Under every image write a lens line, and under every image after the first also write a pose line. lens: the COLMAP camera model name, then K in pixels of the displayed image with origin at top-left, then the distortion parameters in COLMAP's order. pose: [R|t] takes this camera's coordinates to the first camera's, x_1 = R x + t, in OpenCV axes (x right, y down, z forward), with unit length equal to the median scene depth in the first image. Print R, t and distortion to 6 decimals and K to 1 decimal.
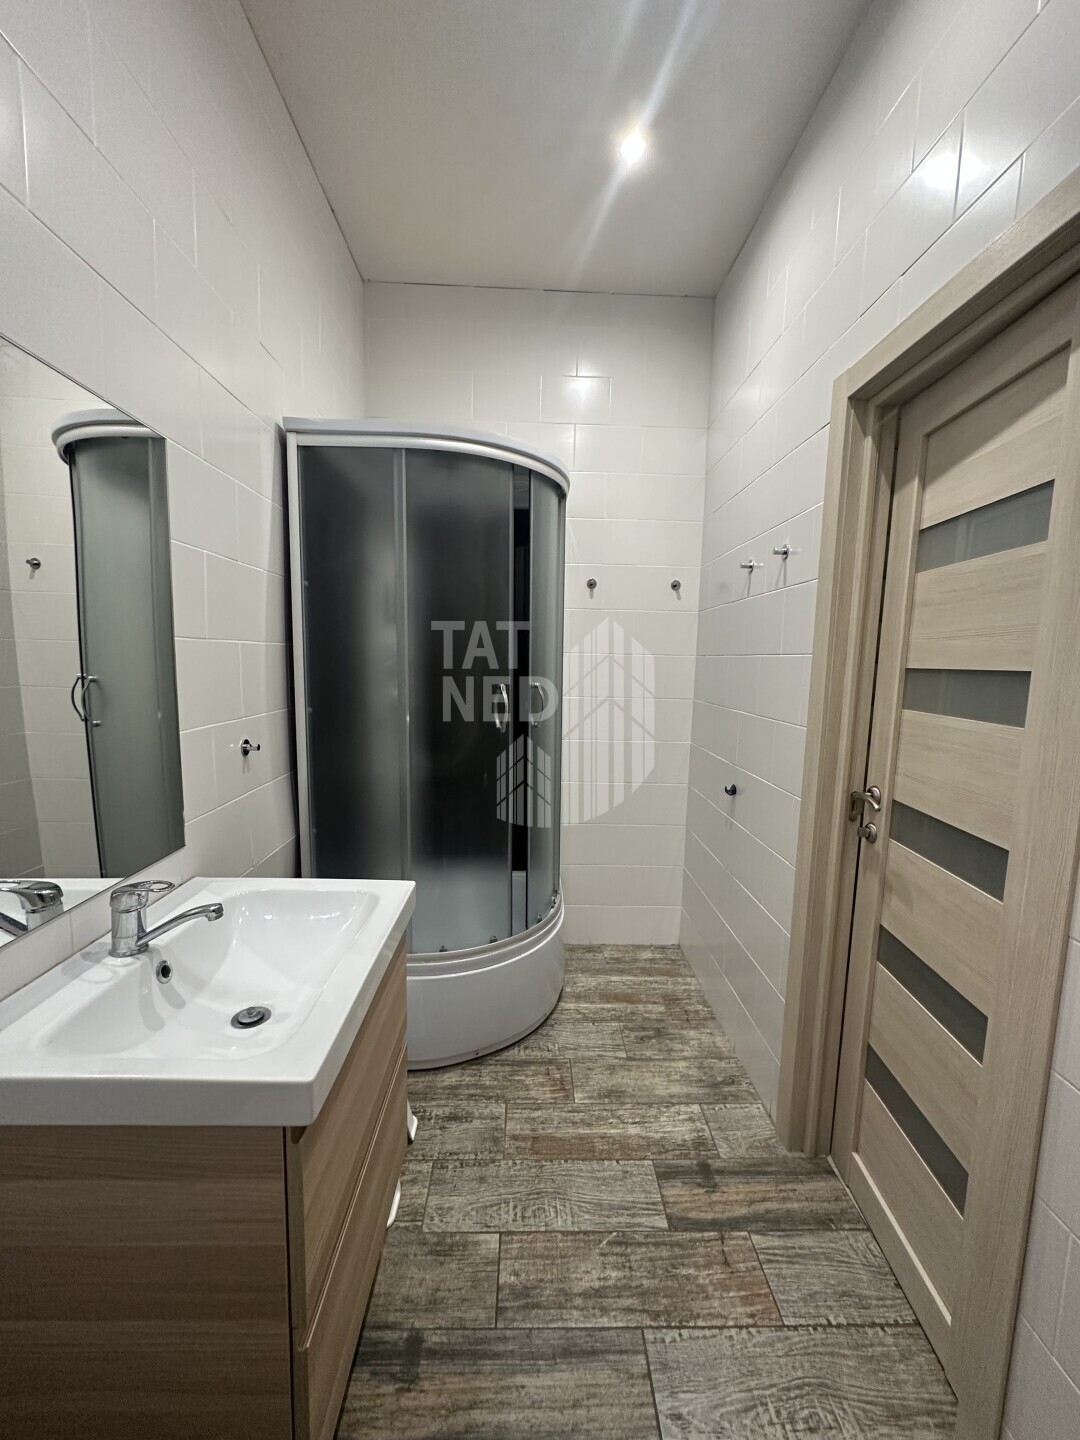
lens RADIAL K [[573.8, 0, 537.2], [0, 573.8, 720.5], [0, 0, 1]] dist [-0.003594, 0.000971]
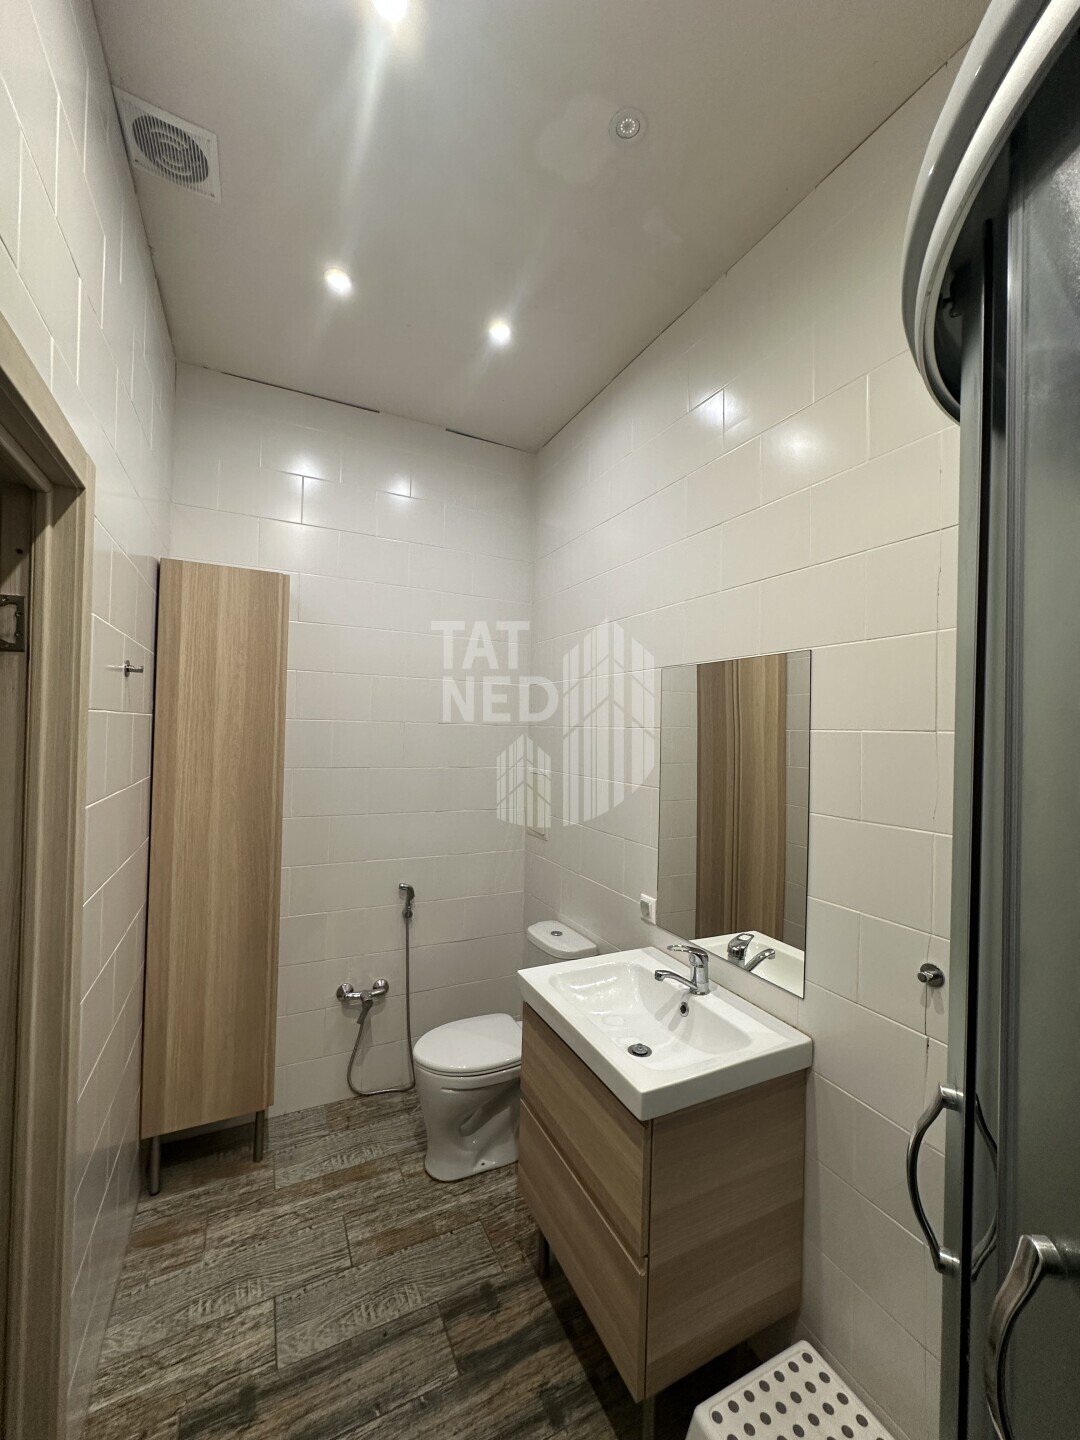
lens RADIAL K [[573.8, 0, 536.0], [0, 573.8, 720.0], [0, 0, 1]] dist [-0.003594, 0.000971]
pose [[-0.908241, -0.049622, -0.415496, 0.391562], [-0.088722, 0.993204, 0.075322, -0.409129], [0.408934, 0.105274, -0.906471, 1.999922]]
